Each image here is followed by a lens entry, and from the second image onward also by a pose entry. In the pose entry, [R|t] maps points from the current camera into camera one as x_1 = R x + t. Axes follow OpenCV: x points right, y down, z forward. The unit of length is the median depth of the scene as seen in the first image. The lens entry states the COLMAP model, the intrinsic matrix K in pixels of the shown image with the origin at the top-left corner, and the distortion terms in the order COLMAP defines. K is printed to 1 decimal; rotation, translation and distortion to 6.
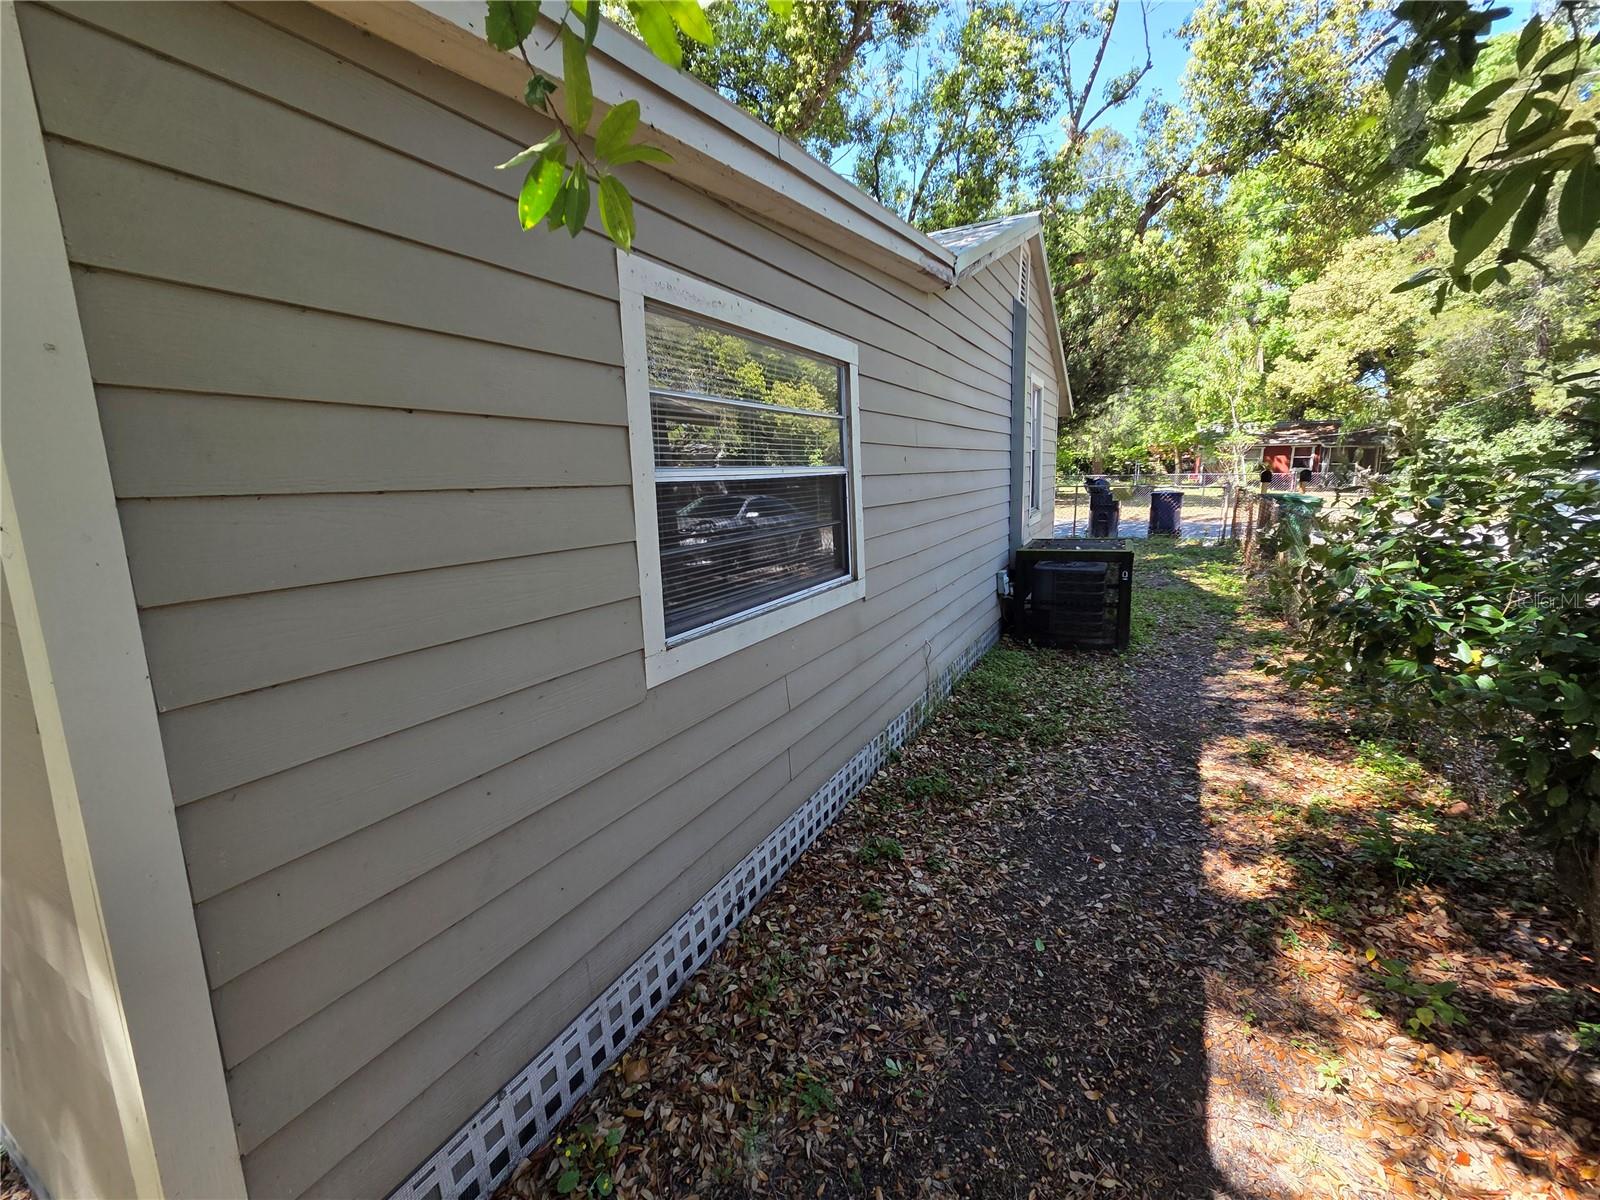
lens RADIAL K [[649.6, 0, 797.8], [0, 649.6, 594.9], [0, 0, 1]] dist [0.000608, 0.000042]
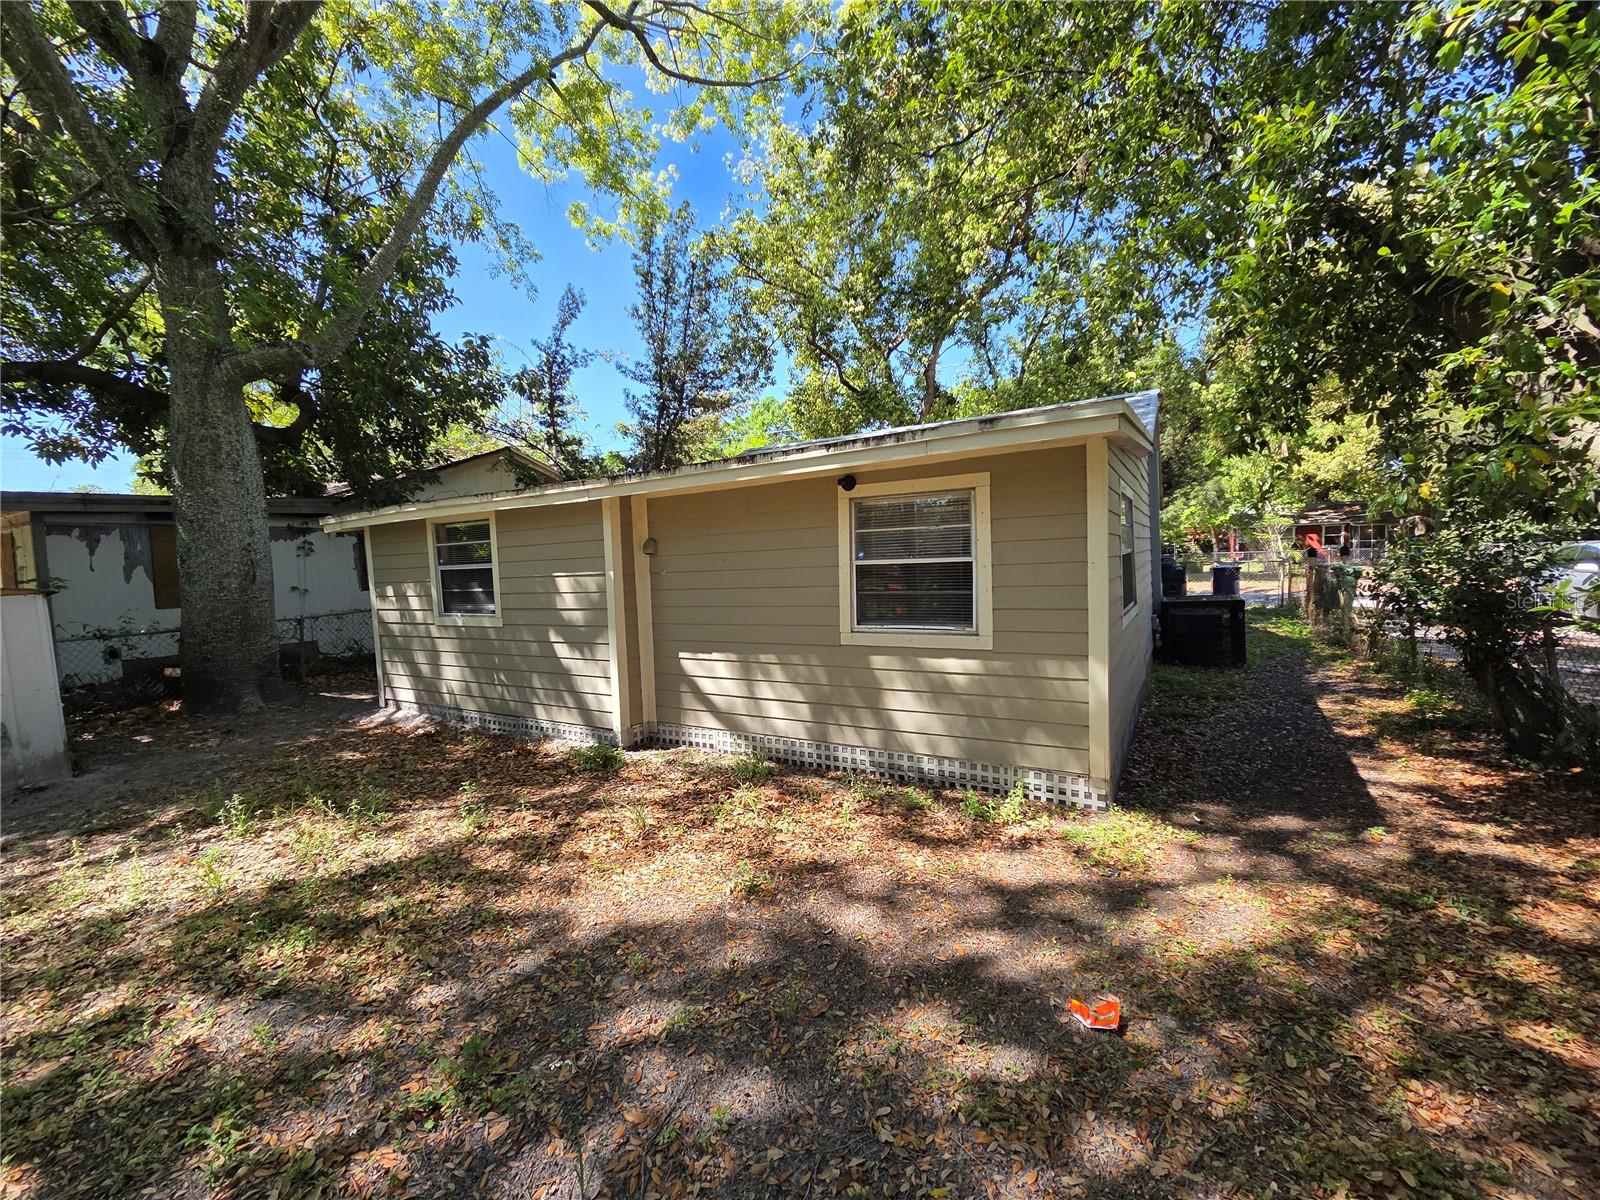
lens RADIAL K [[649.6, 0, 797.8], [0, 649.6, 594.9], [0, 0, 1]] dist [0.000608, 0.000042]
pose [[0.999207, -0.018102, -0.035468, -0.097445], [0.013258, 0.991114, -0.132352, 0.022337], [0.037548, 0.131777, 0.990568, -0.114620]]
